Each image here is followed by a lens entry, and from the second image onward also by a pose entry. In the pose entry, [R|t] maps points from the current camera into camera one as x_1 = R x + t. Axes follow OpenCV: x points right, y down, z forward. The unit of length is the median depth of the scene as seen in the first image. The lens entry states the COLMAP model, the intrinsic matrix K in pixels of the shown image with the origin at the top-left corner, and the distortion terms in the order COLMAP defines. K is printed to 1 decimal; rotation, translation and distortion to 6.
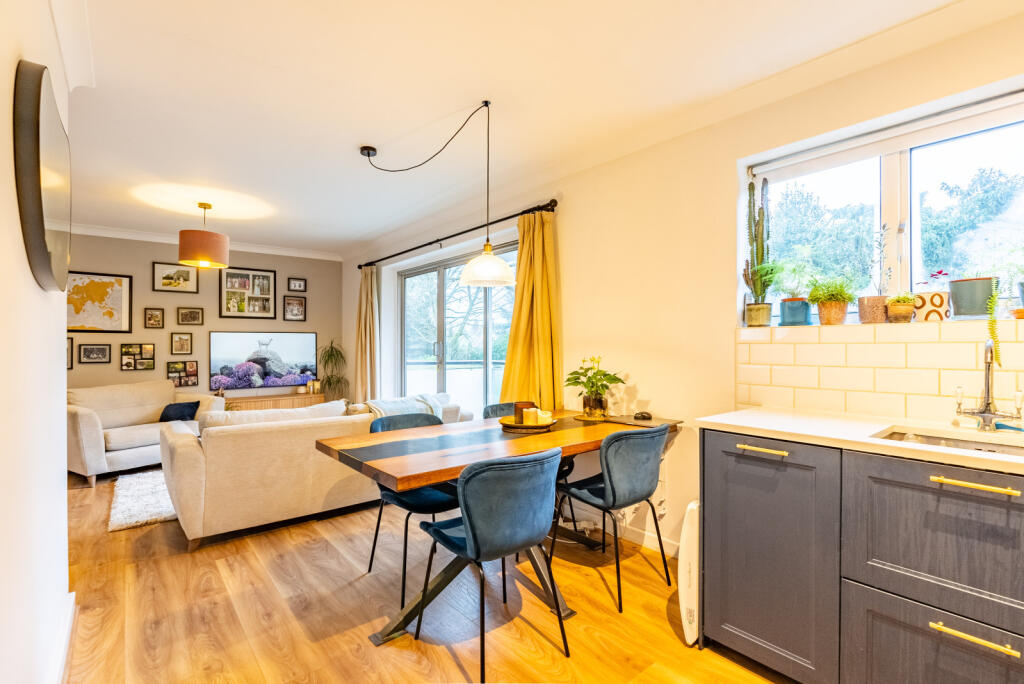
lens RADIAL K [[463.2, 0, 515.4], [0, 463.2, 341.5], [0, 0, 1]] dist [-0.011897, 0.003042]
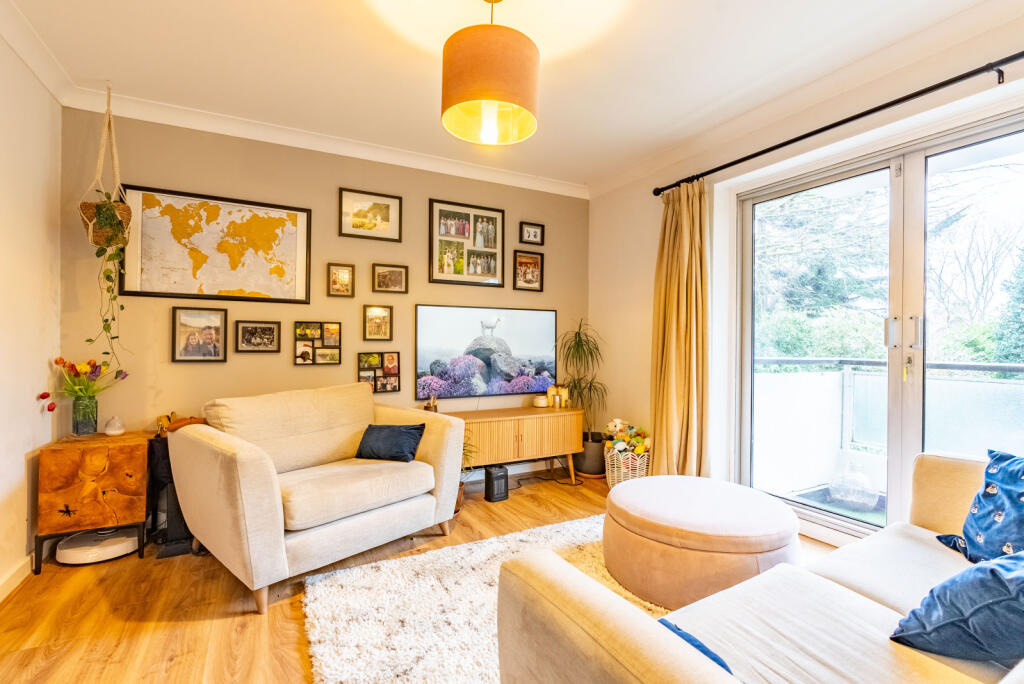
lens RADIAL K [[463.2, 0, 511.7], [0, 463.2, 340.3], [0, 0, 1]] dist [-0.011897, 0.003042]
pose [[0.978584, 0.008896, -0.205654, -0.415270], [-0.008431, 0.999960, 0.003134, 0.023568], [0.205674, -0.001333, 0.978620, 0.425491]]
